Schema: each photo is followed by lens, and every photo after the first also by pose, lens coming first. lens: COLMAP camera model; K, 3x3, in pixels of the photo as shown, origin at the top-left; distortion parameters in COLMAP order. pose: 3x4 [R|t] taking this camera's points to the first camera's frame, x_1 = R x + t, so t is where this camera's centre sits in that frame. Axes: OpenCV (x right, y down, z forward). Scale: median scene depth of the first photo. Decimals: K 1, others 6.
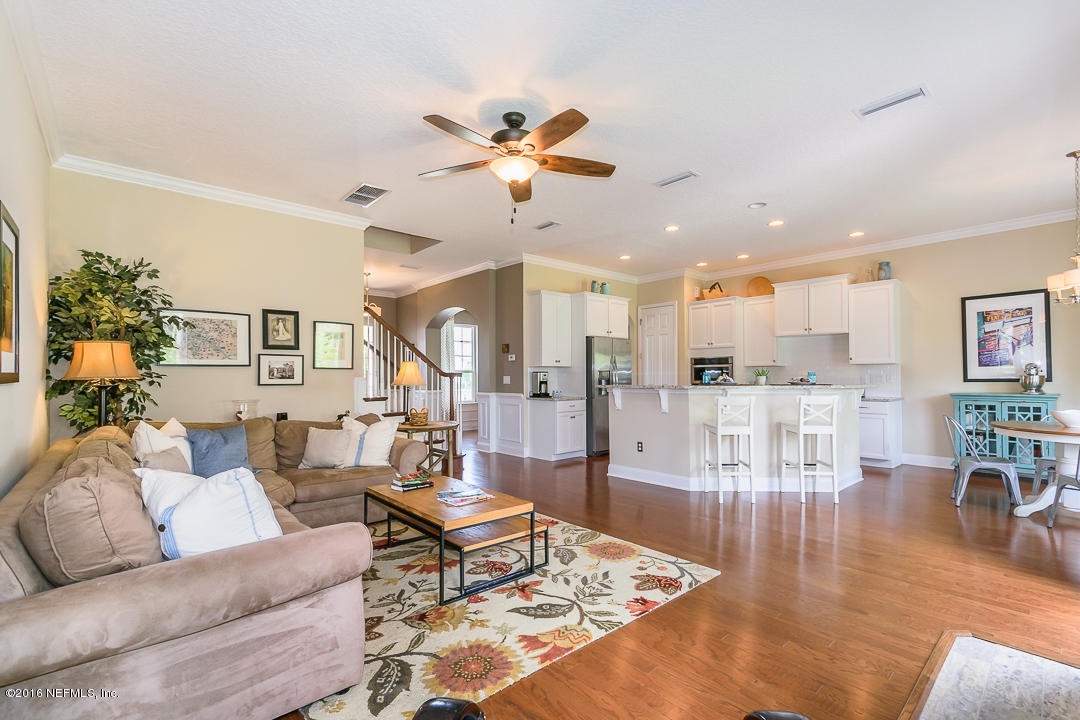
lens RADIAL K [[487.4, 0, 543.3], [0, 487.4, 371.2], [0, 0, 1]] dist [0.005080, 0.000043]
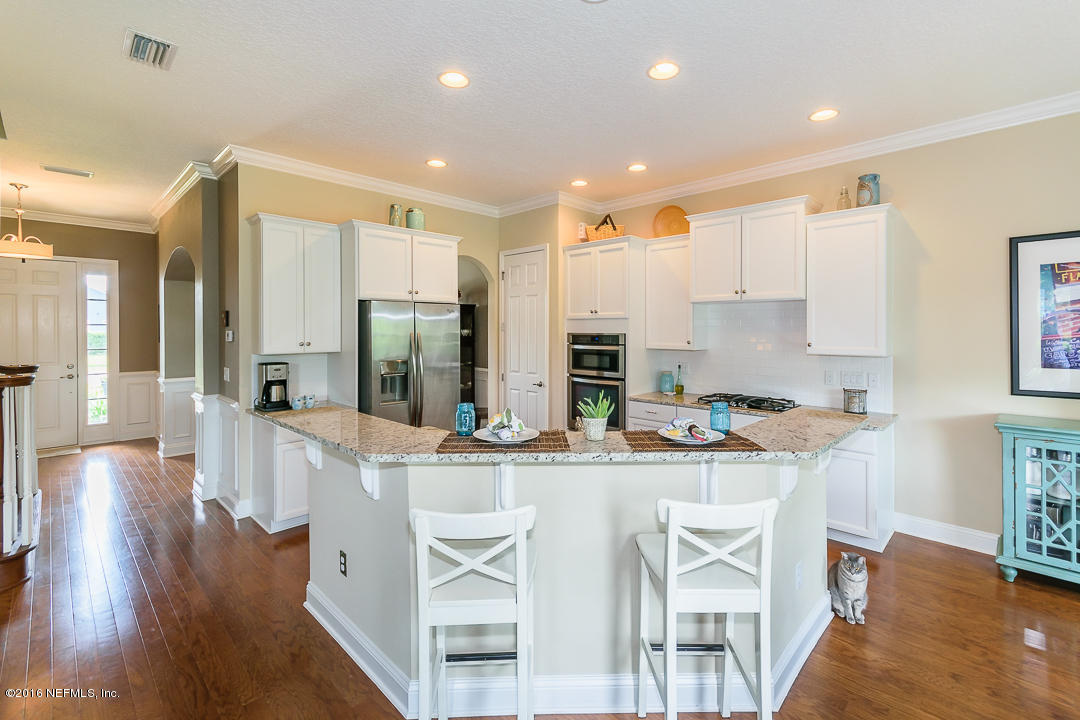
lens RADIAL K [[487.4, 0, 544.2], [0, 487.4, 329.8], [0, 0, 1]] dist [0.005080, 0.000043]
pose [[0.997609, 0.005001, 0.068930, 0.266495], [-0.005842, 0.999911, 0.012010, -0.045489], [-0.068864, -0.012384, 0.997549, 0.429102]]
